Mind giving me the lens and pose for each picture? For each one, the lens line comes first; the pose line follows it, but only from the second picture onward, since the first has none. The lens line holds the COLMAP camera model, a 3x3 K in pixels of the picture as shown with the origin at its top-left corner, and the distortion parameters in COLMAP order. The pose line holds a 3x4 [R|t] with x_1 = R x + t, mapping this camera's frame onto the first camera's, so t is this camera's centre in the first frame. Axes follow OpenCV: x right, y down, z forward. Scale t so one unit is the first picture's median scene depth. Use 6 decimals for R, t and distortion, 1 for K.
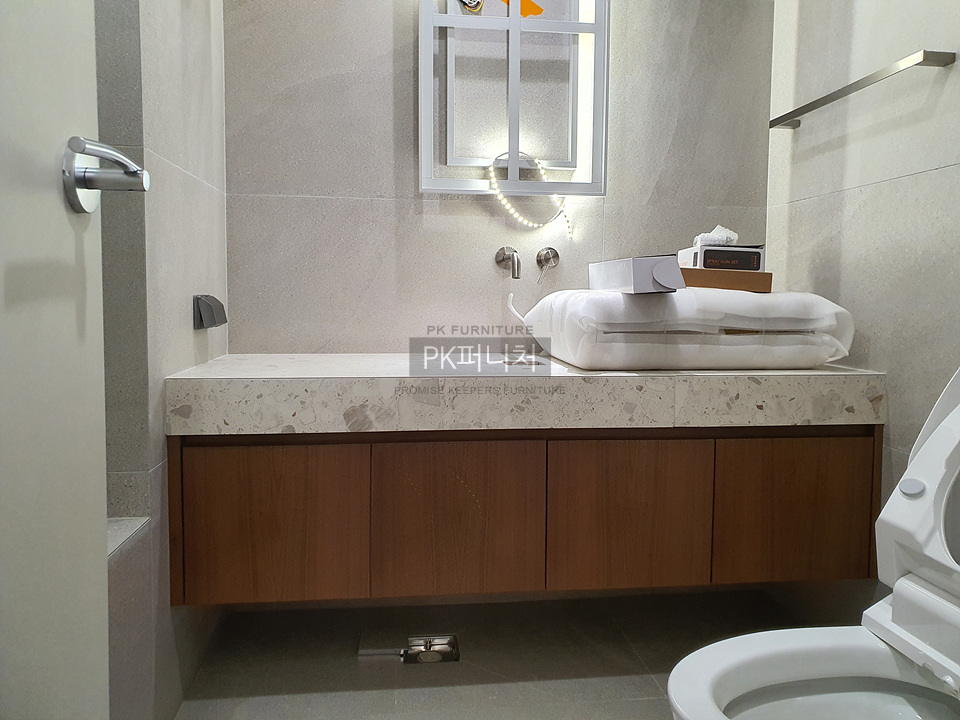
lens RADIAL K [[753.4, 0, 480.3], [0, 753.4, 358.1], [0, 0, 1]] dist [0.011112, -0.005302]
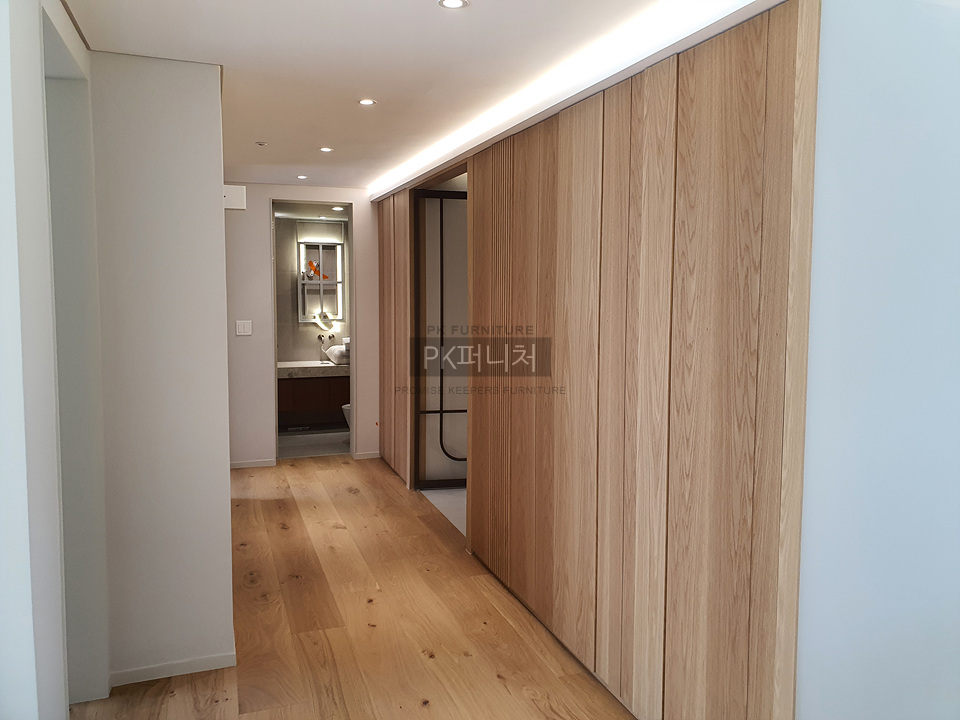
lens RADIAL K [[753.4, 0, 483.0], [0, 753.4, 351.2], [0, 0, 1]] dist [0.011112, -0.005302]
pose [[0.976264, -0.021533, 0.215511, 0.011534], [0.023296, 0.999713, -0.005642, -0.017745], [-0.215328, 0.010529, 0.976485, -3.175862]]
